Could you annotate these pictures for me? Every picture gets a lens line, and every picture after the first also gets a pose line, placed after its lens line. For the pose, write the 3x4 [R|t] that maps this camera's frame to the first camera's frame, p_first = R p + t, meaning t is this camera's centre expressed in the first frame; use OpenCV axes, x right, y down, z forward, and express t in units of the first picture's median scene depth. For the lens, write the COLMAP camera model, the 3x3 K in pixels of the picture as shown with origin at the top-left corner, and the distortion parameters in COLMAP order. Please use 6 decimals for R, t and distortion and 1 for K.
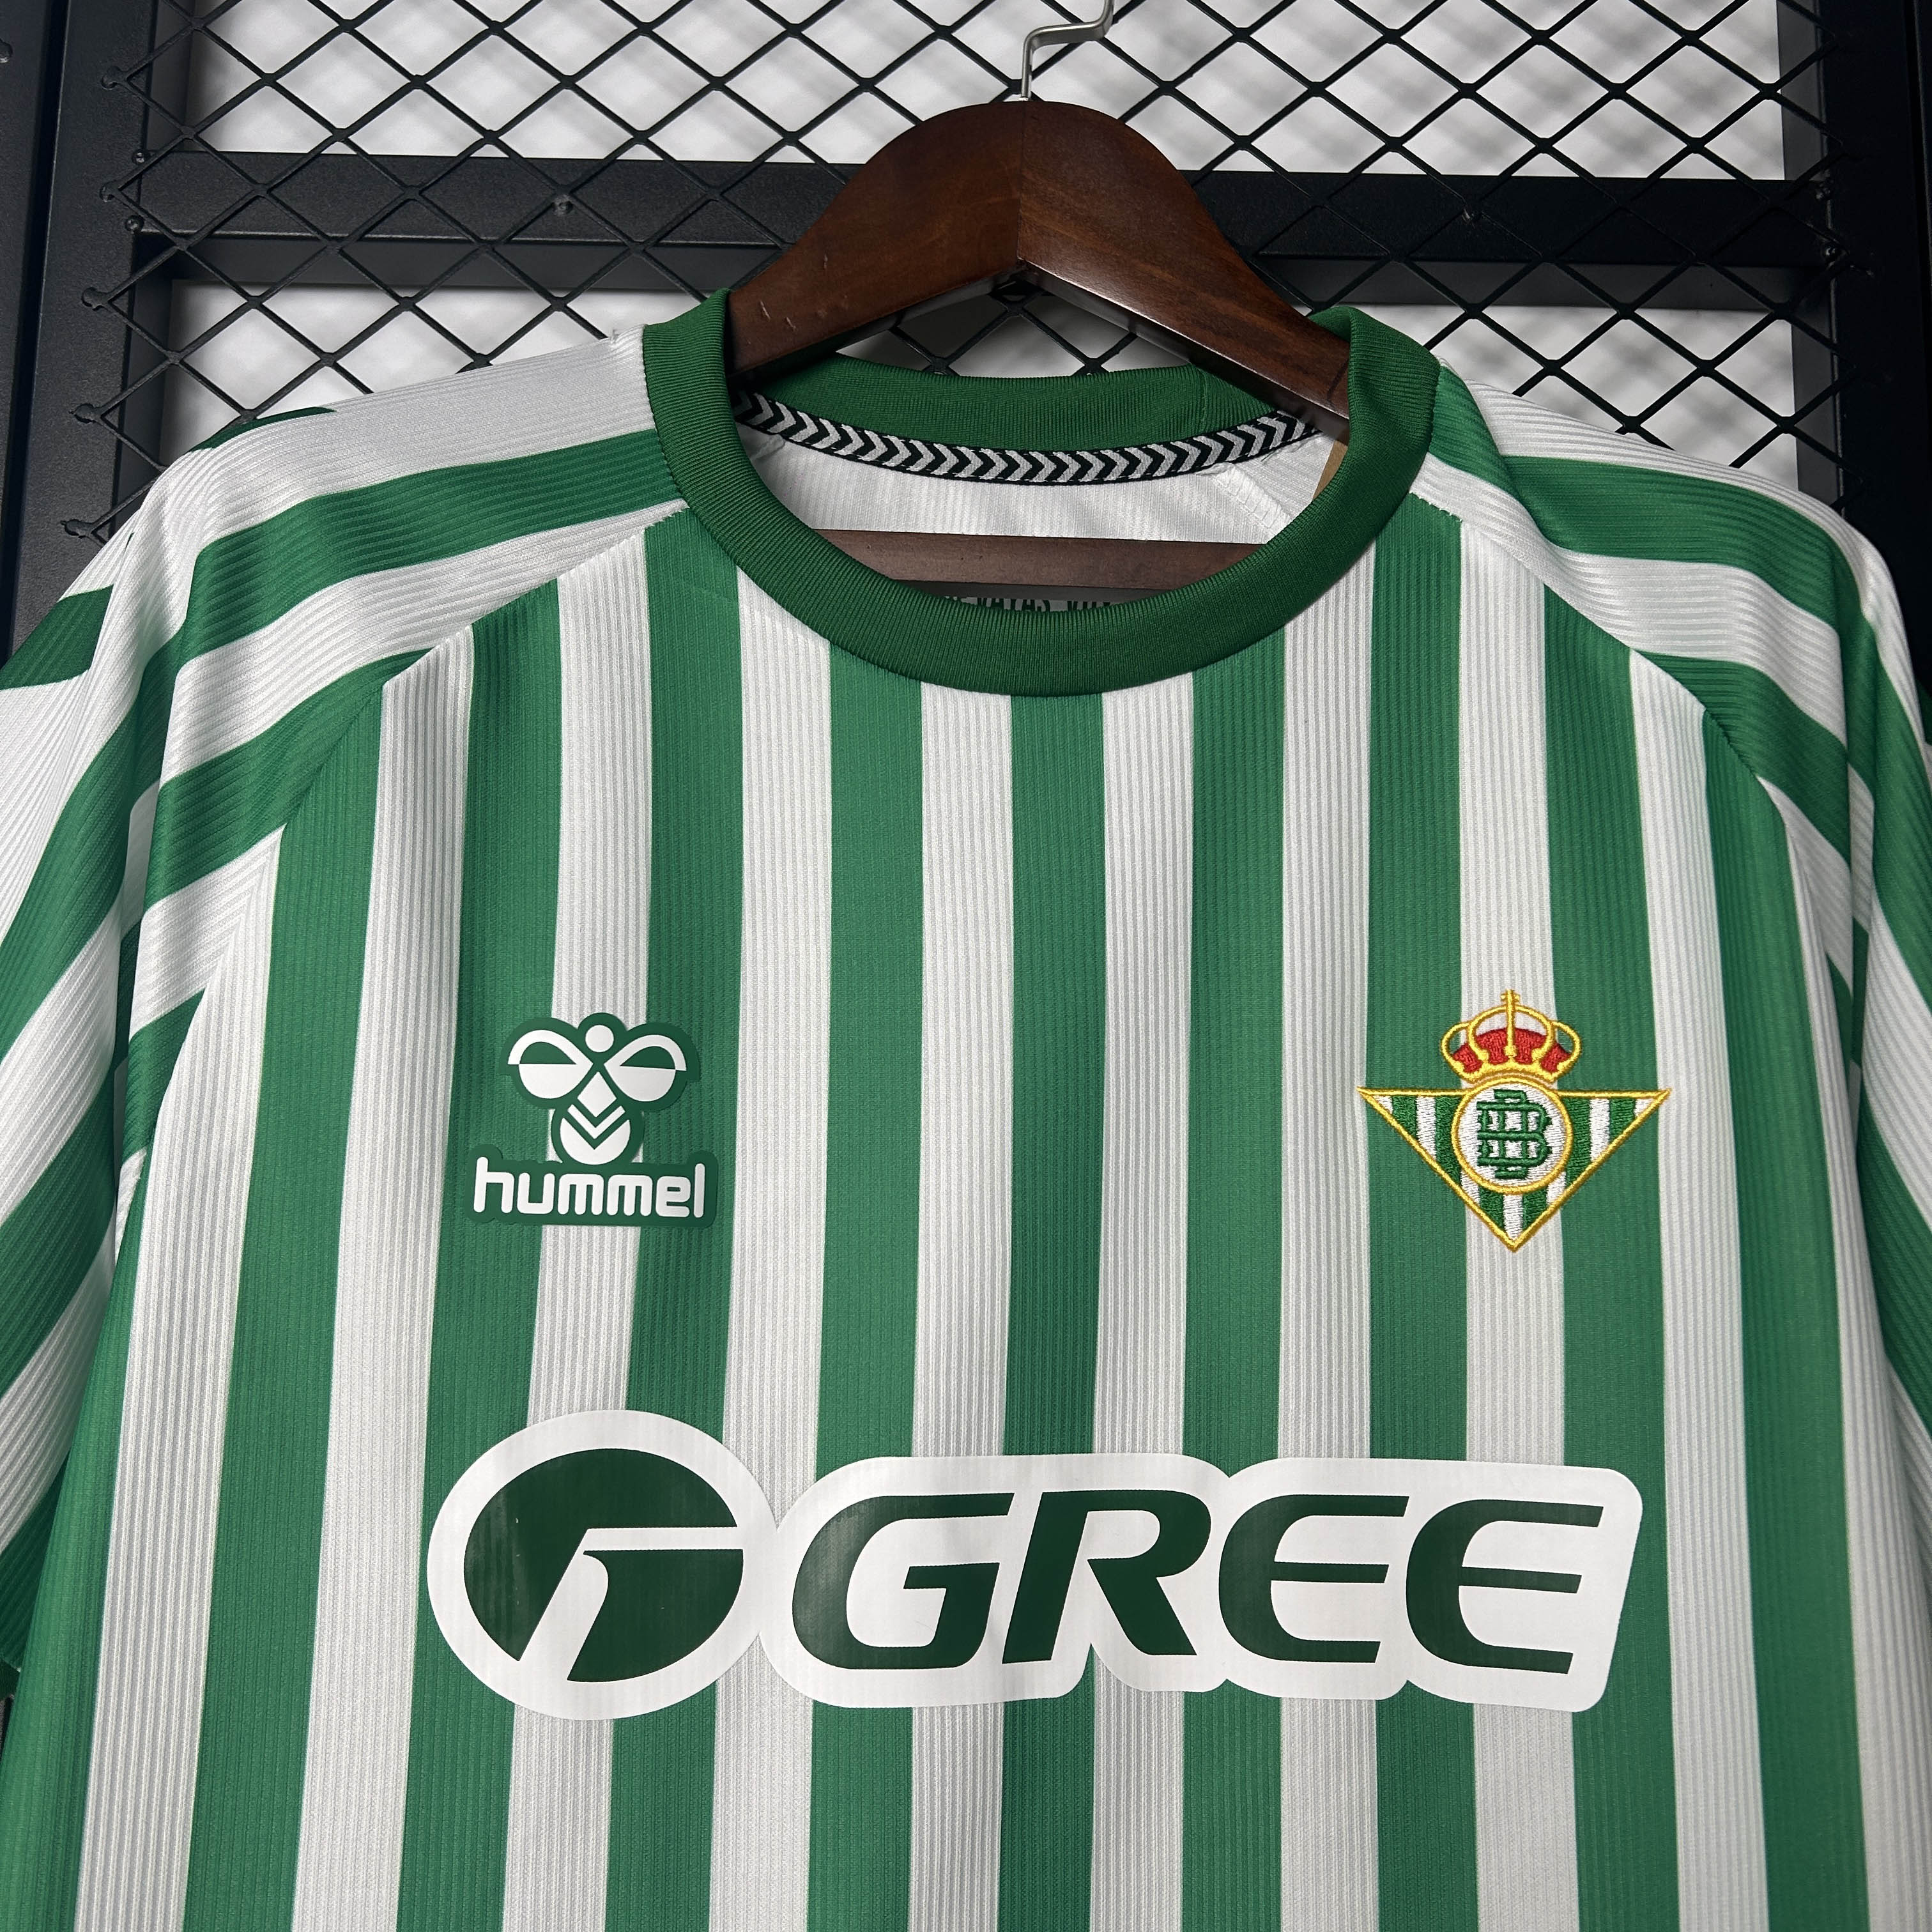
lens RADIAL K [[1916.7, 0, 963.2], [0, 1916.7, 985.6], [0, 0, 1]] dist [0.083805, -0.146877]
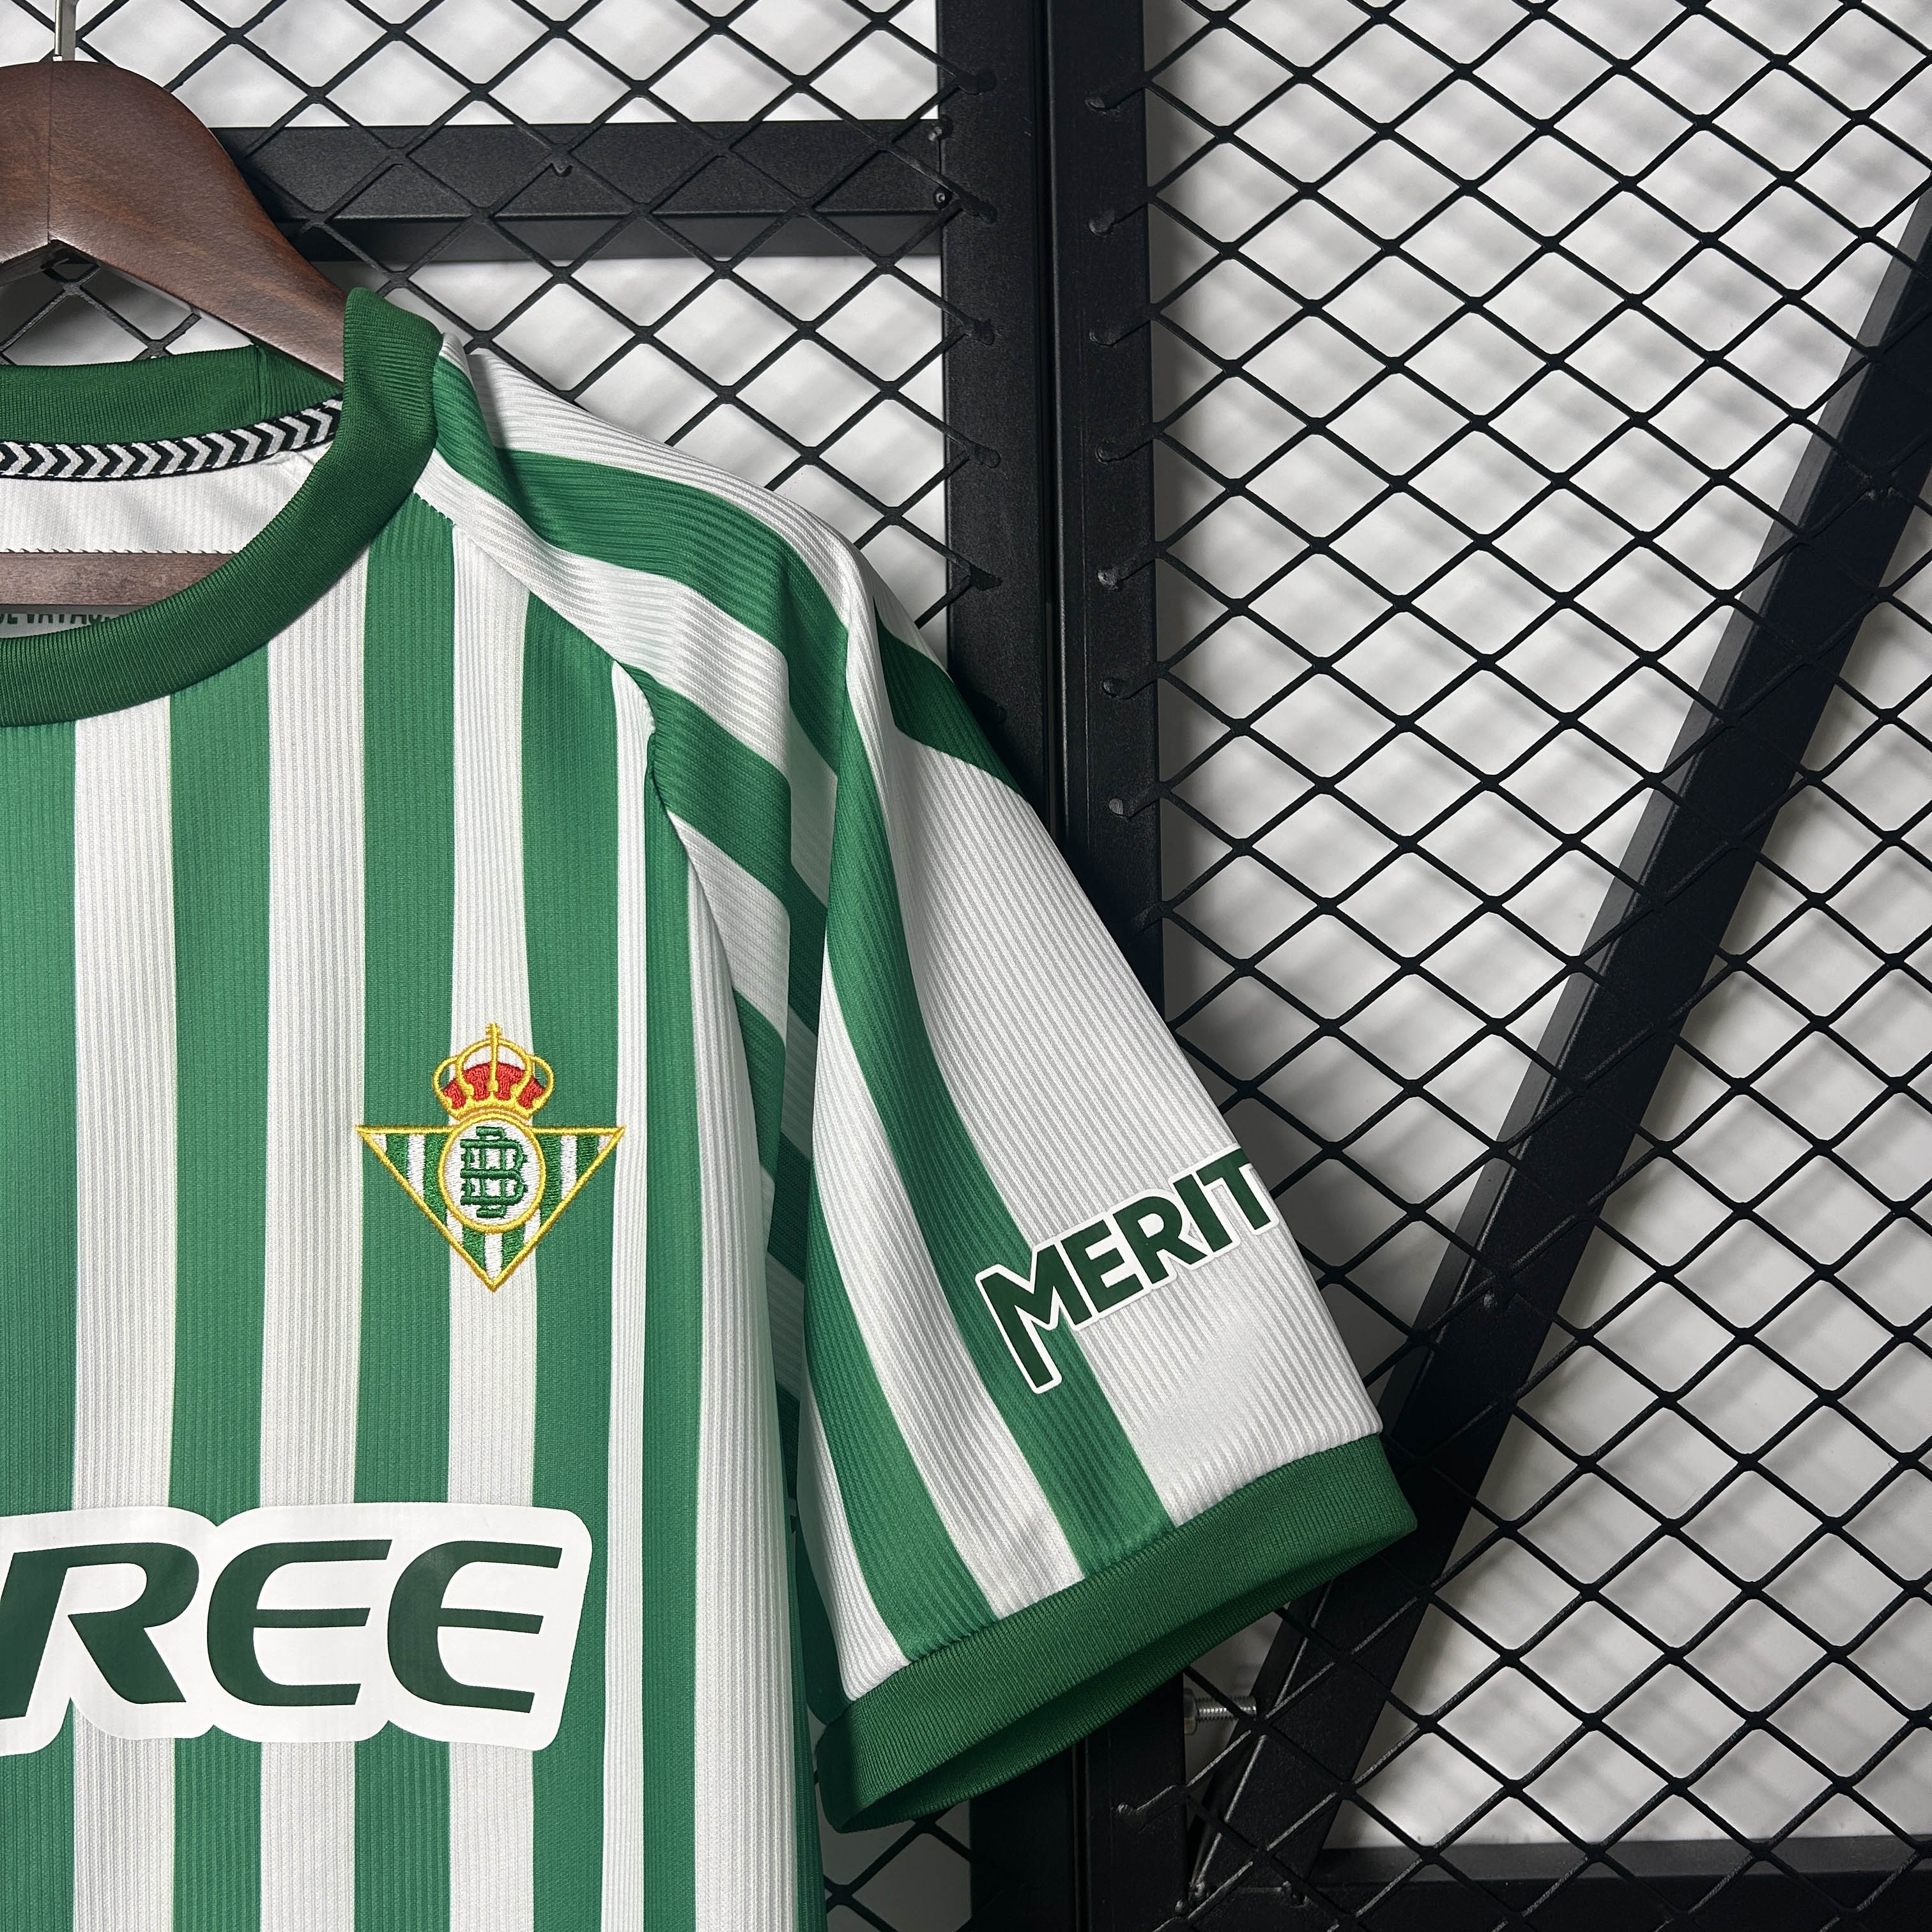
lens RADIAL K [[1916.7, 0, 963.2], [0, 1916.7, 985.6], [0, 0, 1]] dist [0.083805, -0.146877]
pose [[0.999422, -0.033182, -0.007341, 0.537032], [0.033702, 0.995514, 0.088405, -0.095985], [0.004374, -0.088601, 0.996058, 0.037349]]
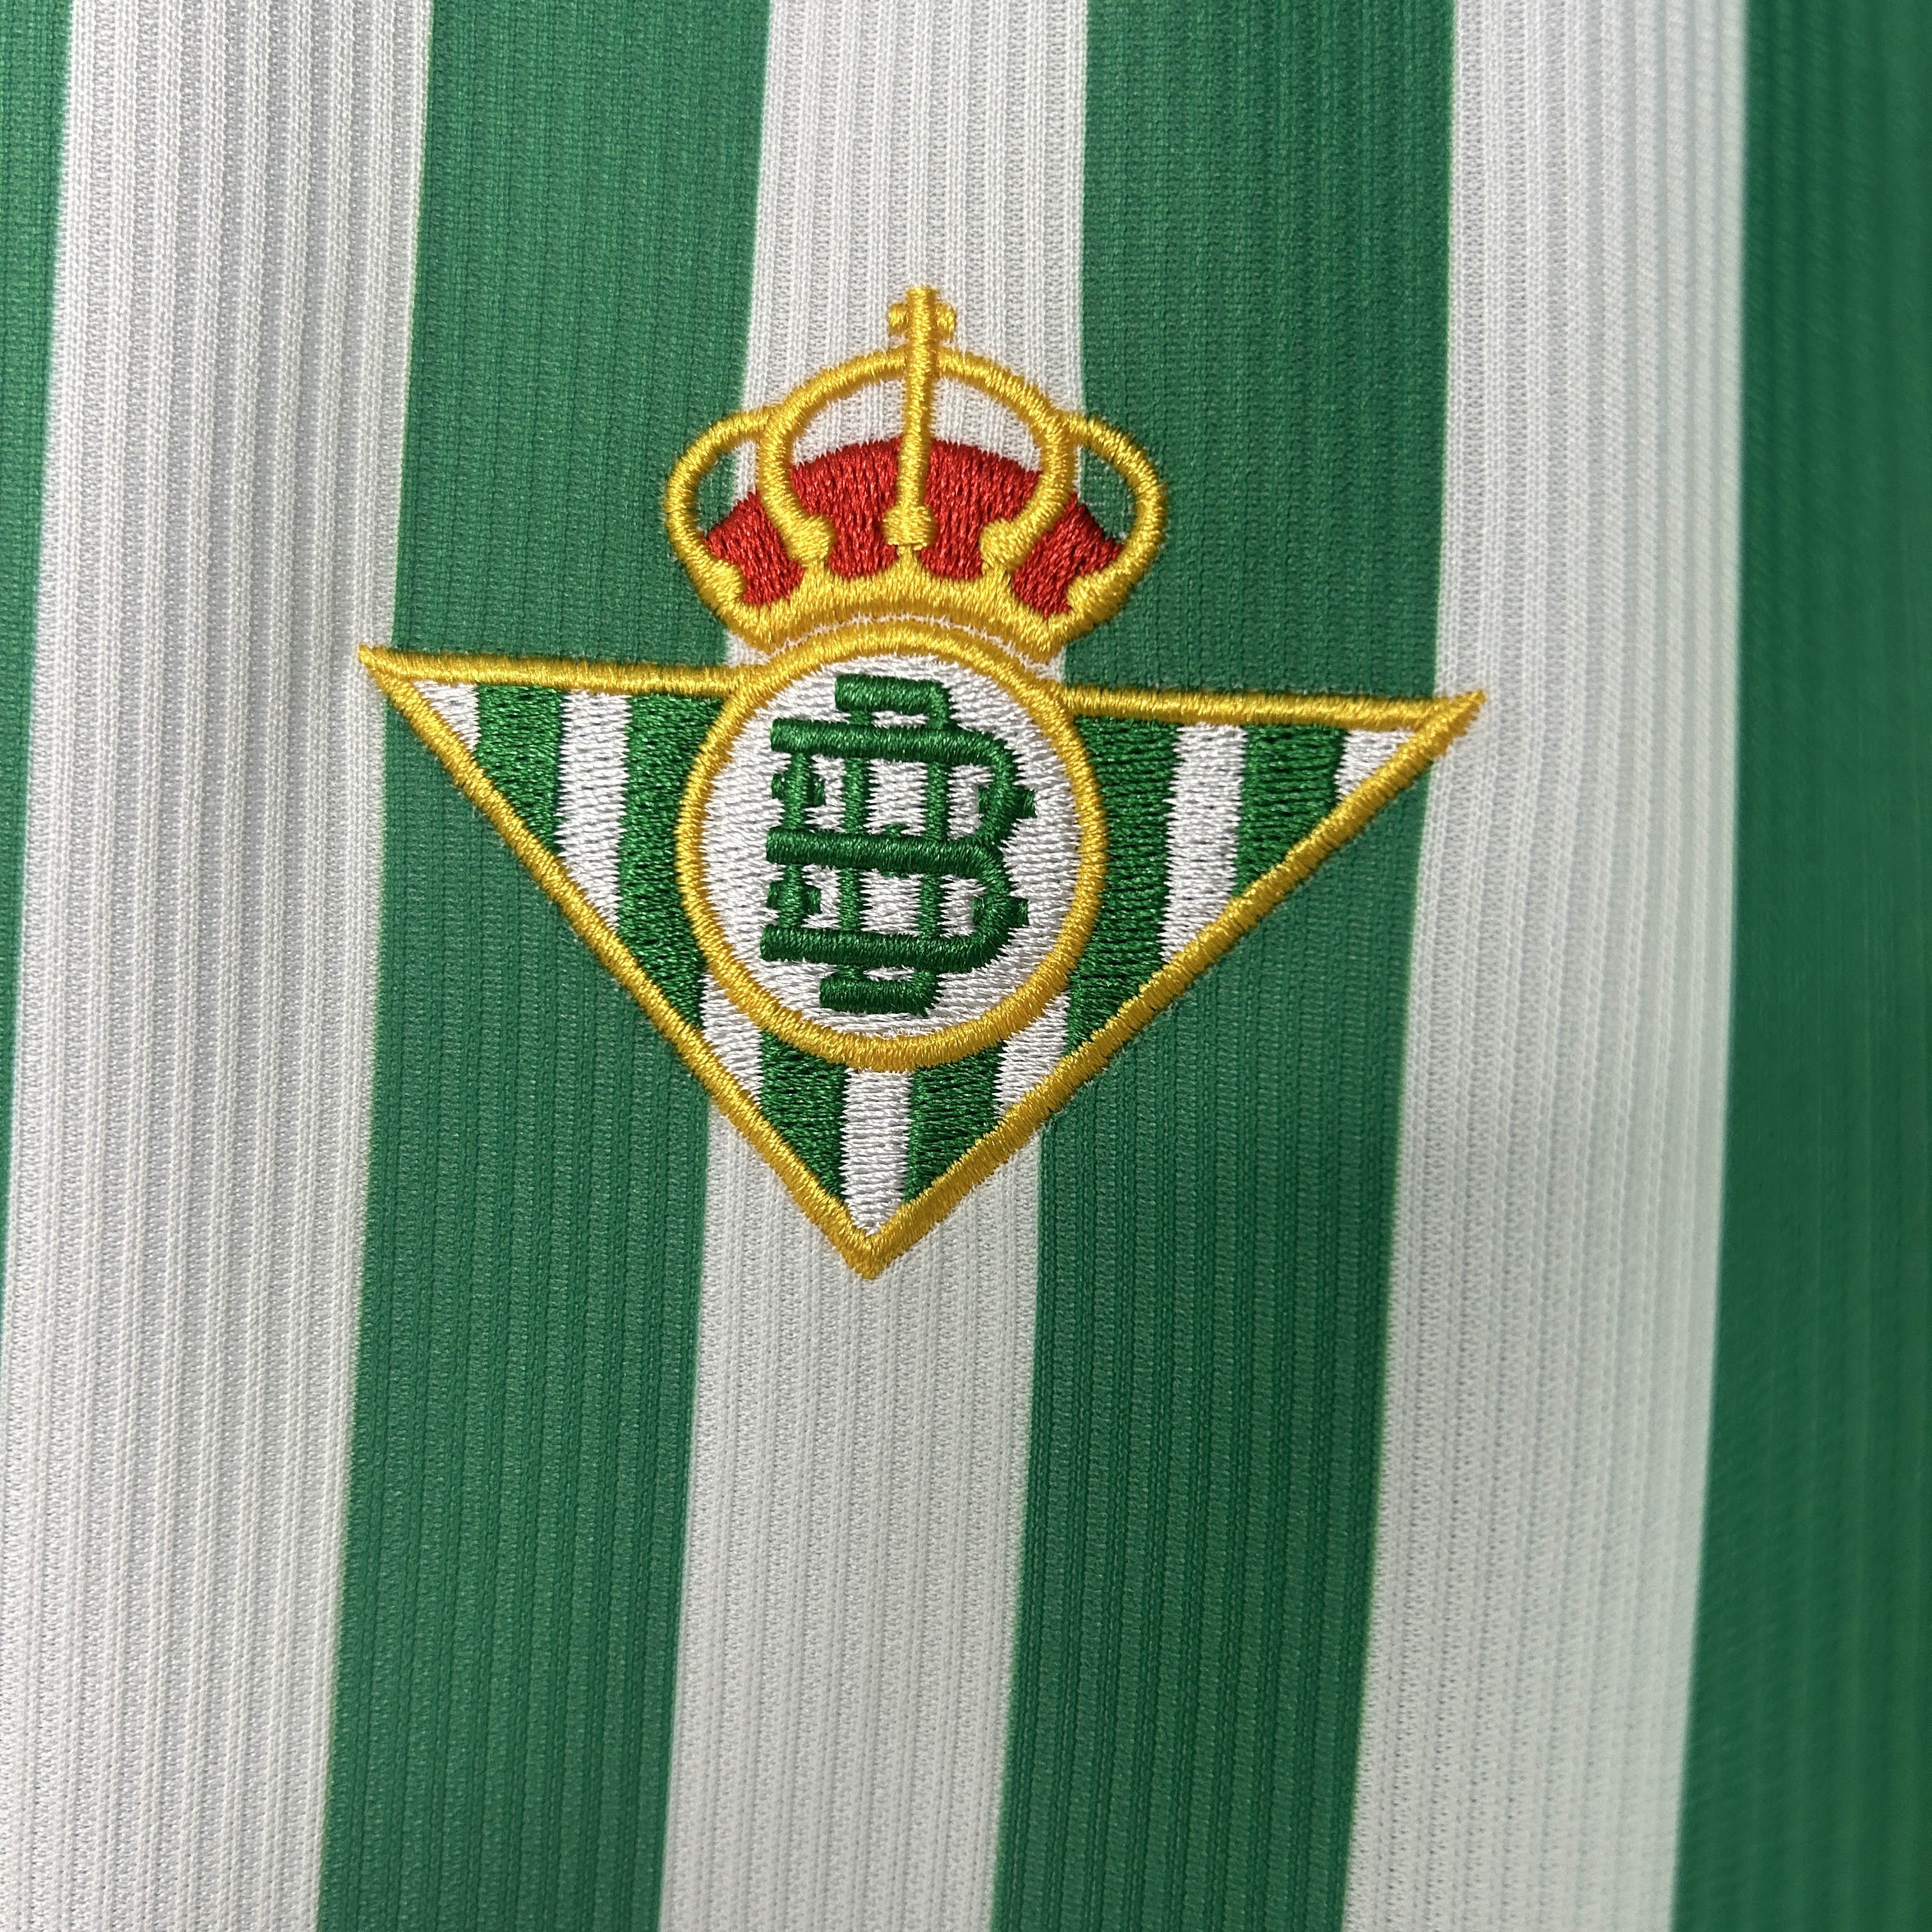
lens RADIAL K [[1916.7, 0, 963.2], [0, 1916.7, 985.6], [0, 0, 1]] dist [0.083805, -0.146877]
pose [[0.992607, 0.027091, 0.118308, 0.265427], [-0.048613, 0.981908, 0.183013, 0.047309], [-0.111209, -0.187411, 0.975966, 0.741487]]
